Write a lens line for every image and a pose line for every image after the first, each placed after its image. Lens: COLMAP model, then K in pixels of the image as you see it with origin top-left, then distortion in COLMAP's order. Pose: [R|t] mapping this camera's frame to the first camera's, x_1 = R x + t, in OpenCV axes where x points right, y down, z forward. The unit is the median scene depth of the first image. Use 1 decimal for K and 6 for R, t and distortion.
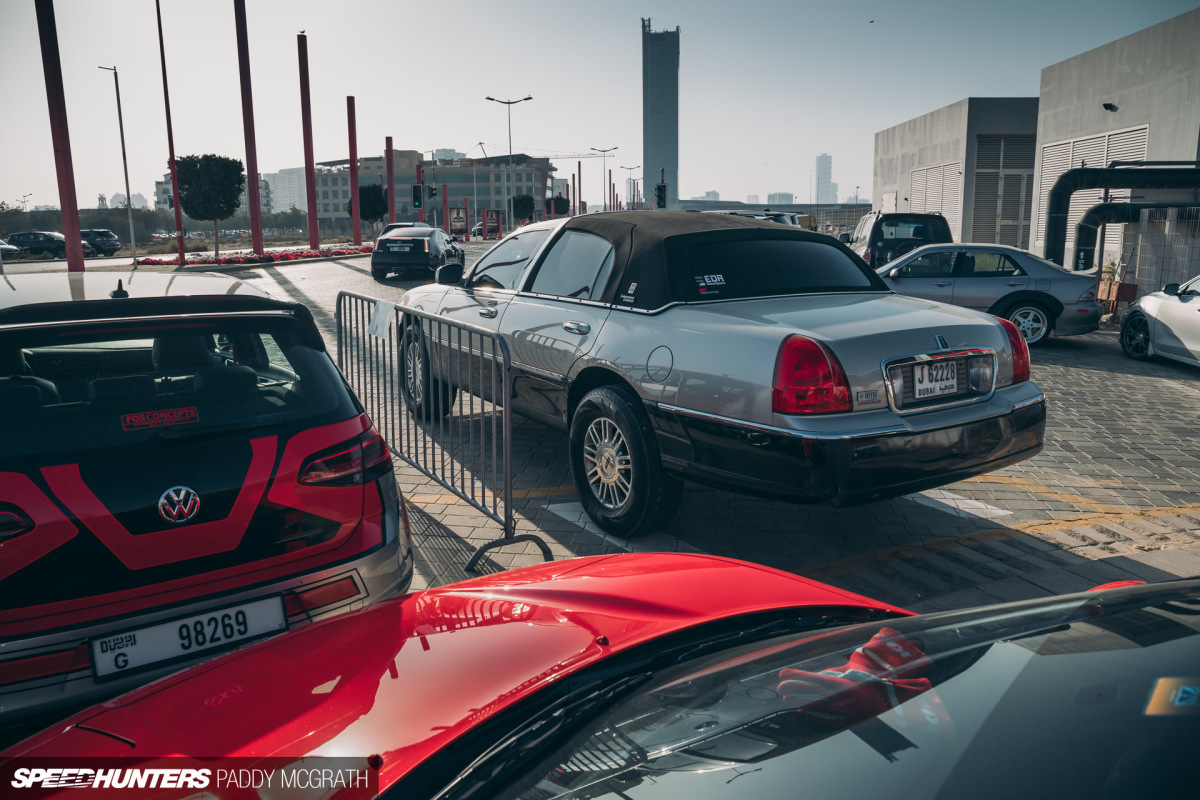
lens RADIAL K [[807.1, 0, 600.0], [0, 807.1, 400.0], [0, 0, 1]] dist [-0.061932, 0.035389]
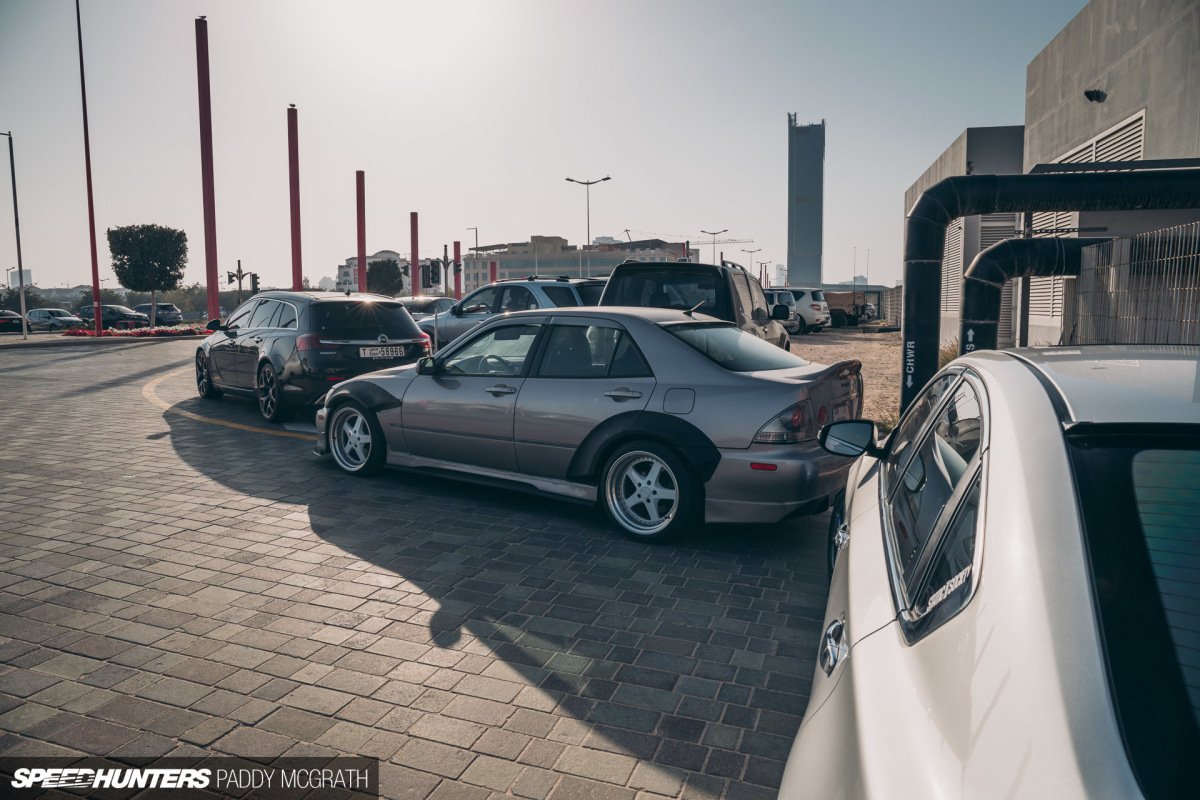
lens RADIAL K [[767.4, 0, 600.0], [0, 767.4, 400.0], [0, 0, 1]] dist [-0.070587, 0.046224]
pose [[0.980947, 0.029078, -0.192085, 0.361662], [-0.046850, 0.994962, -0.088638, -0.064745], [0.188539, 0.095948, 0.977367, 0.359657]]
